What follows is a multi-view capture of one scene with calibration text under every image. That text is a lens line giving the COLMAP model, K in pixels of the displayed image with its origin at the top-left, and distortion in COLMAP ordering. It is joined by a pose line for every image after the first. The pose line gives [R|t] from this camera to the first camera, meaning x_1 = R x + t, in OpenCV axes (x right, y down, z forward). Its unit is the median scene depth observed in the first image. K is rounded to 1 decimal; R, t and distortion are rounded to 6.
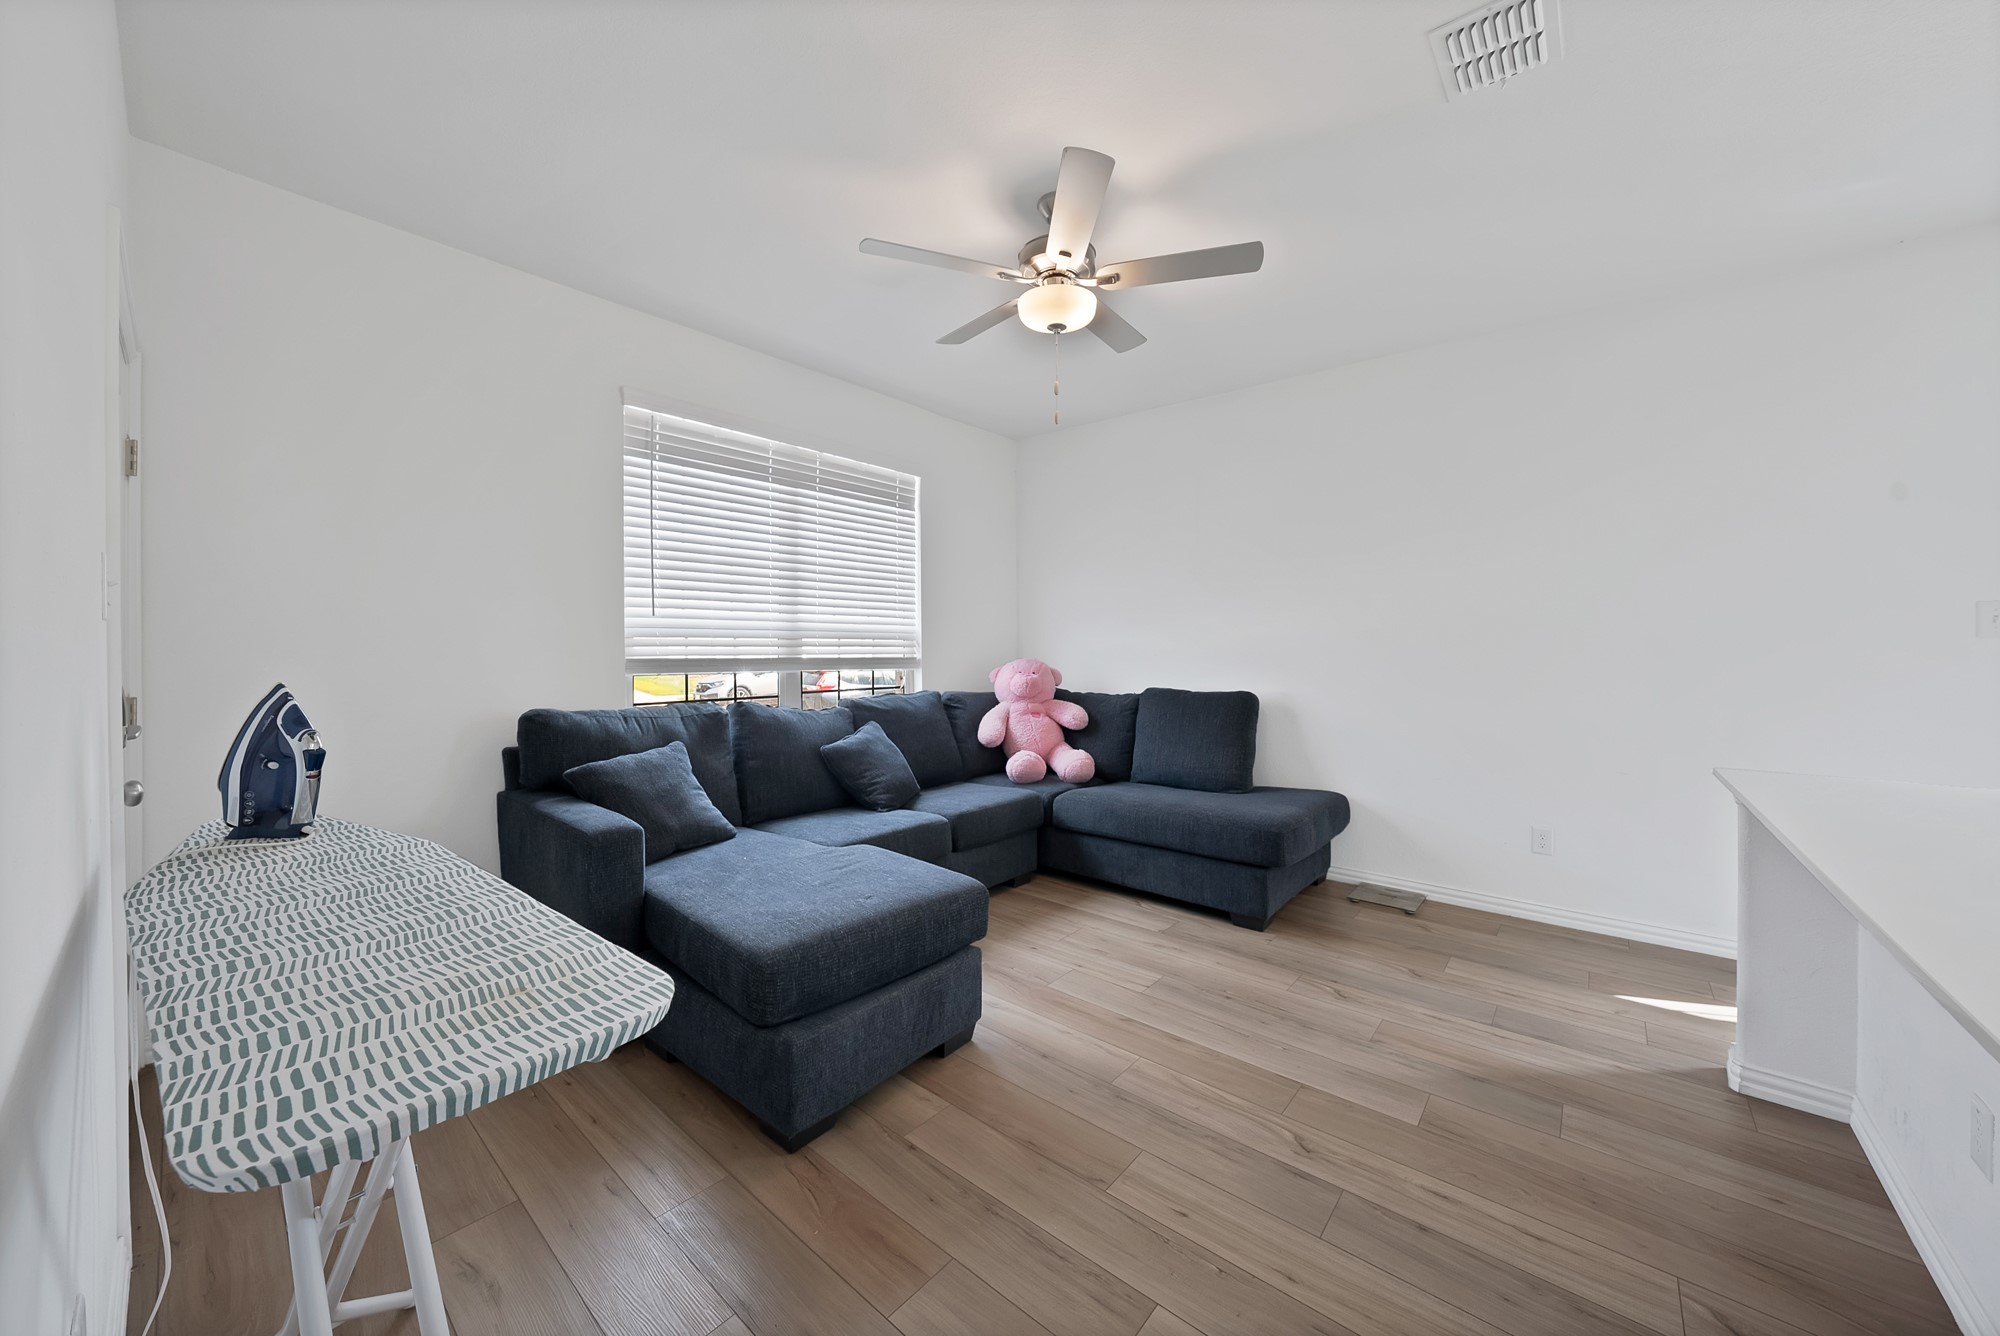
lens RADIAL K [[736.6, 0, 1006.6], [0, 736.6, 650.7], [0, 0, 1]] dist [-0.005418, 0.000819]
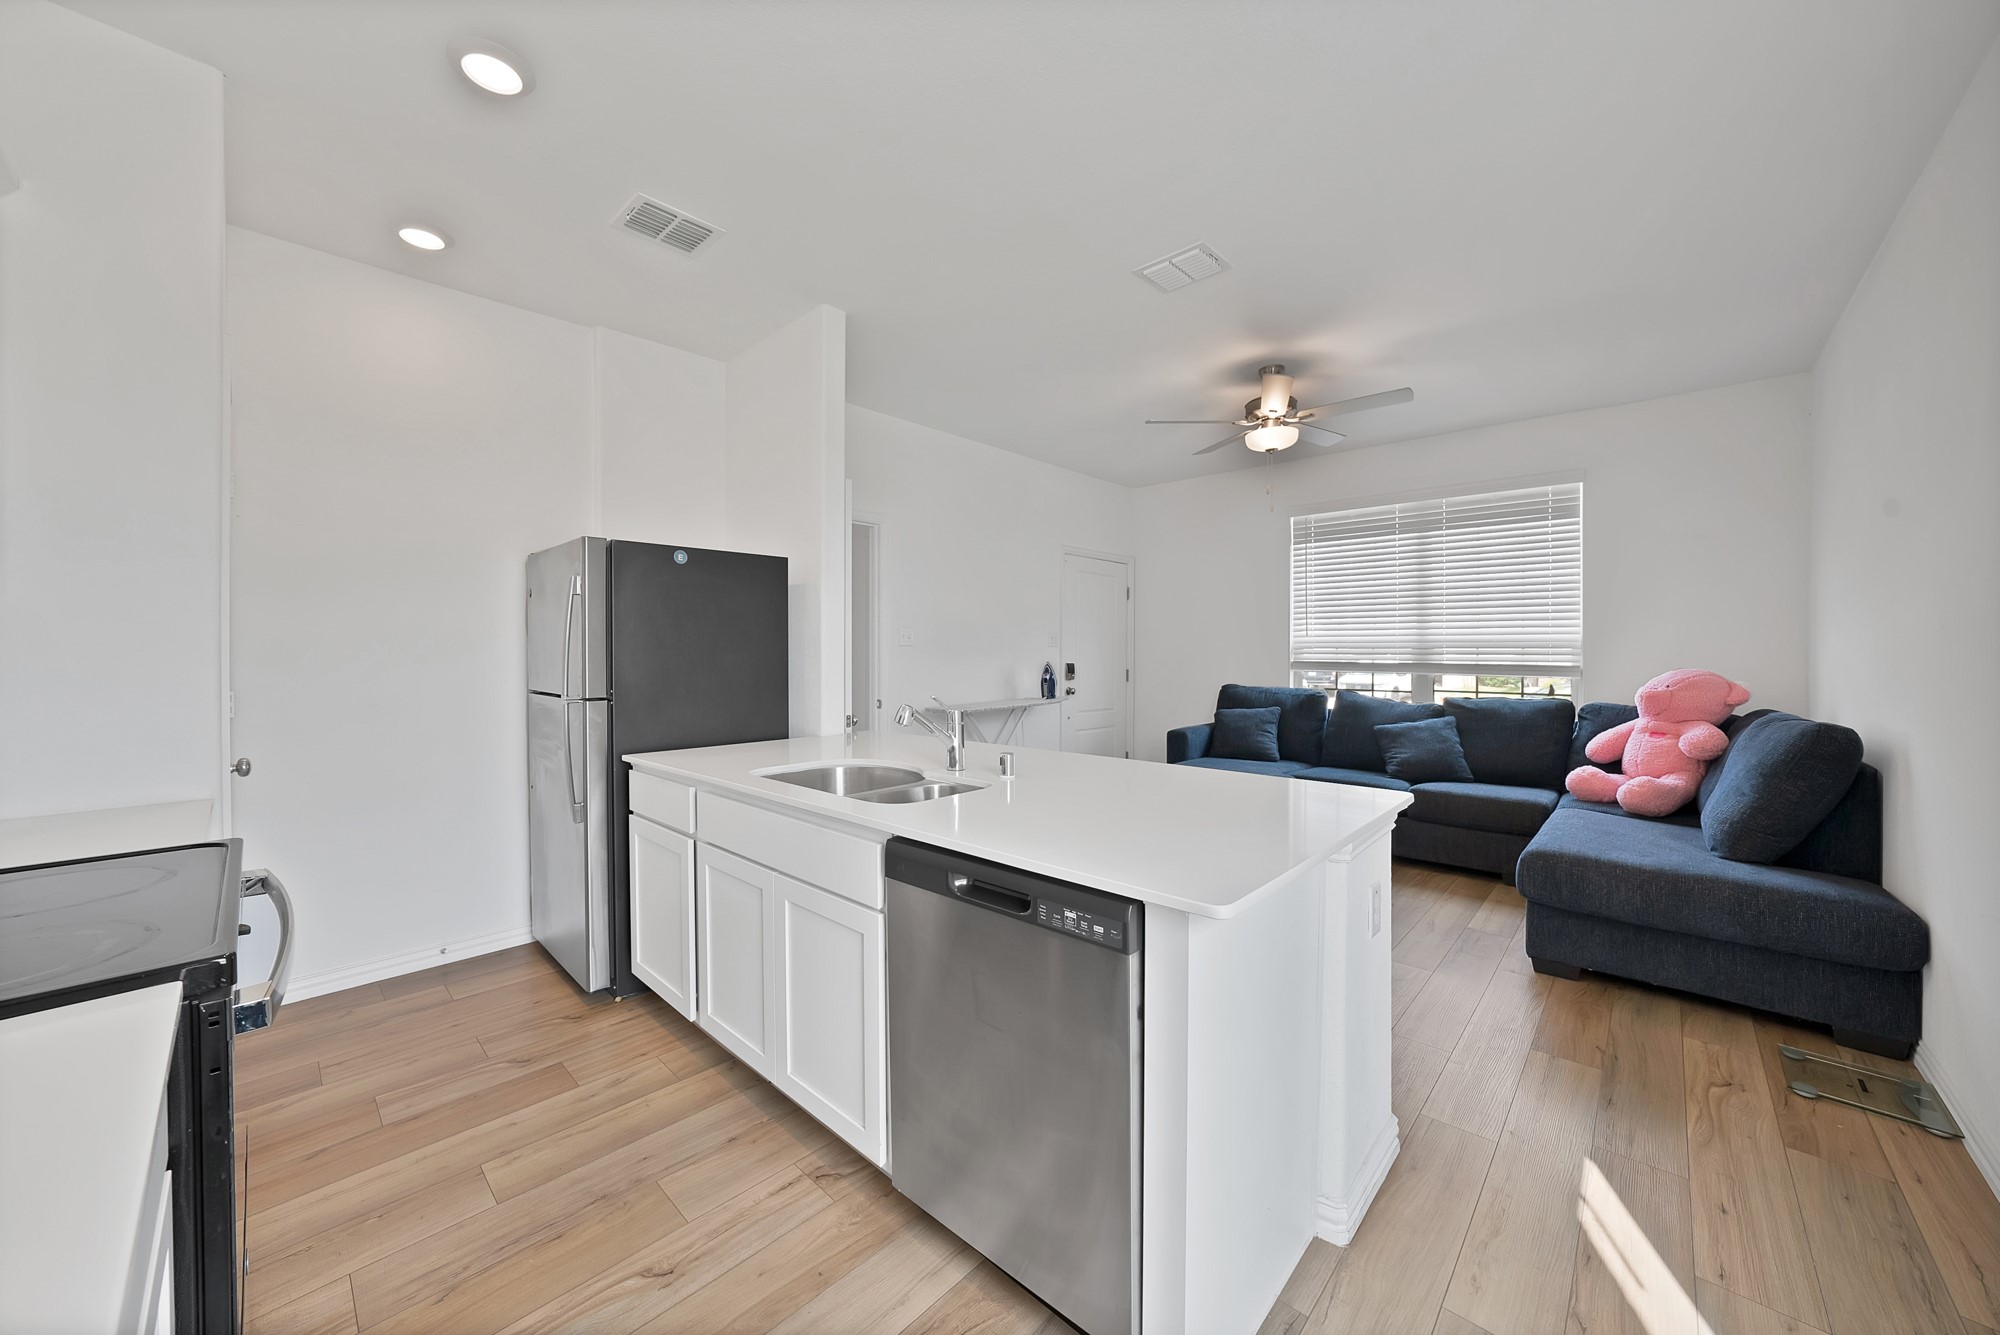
lens RADIAL K [[736.6, 0, 1007.4], [0, 736.6, 660.2], [0, 0, 1]] dist [-0.005418, 0.000819]
pose [[-0.044660, 0.004627, -0.998992, 1.038313], [-0.011639, 0.999919, 0.005151, 0.006222], [0.998934, 0.011857, -0.044602, 0.326309]]
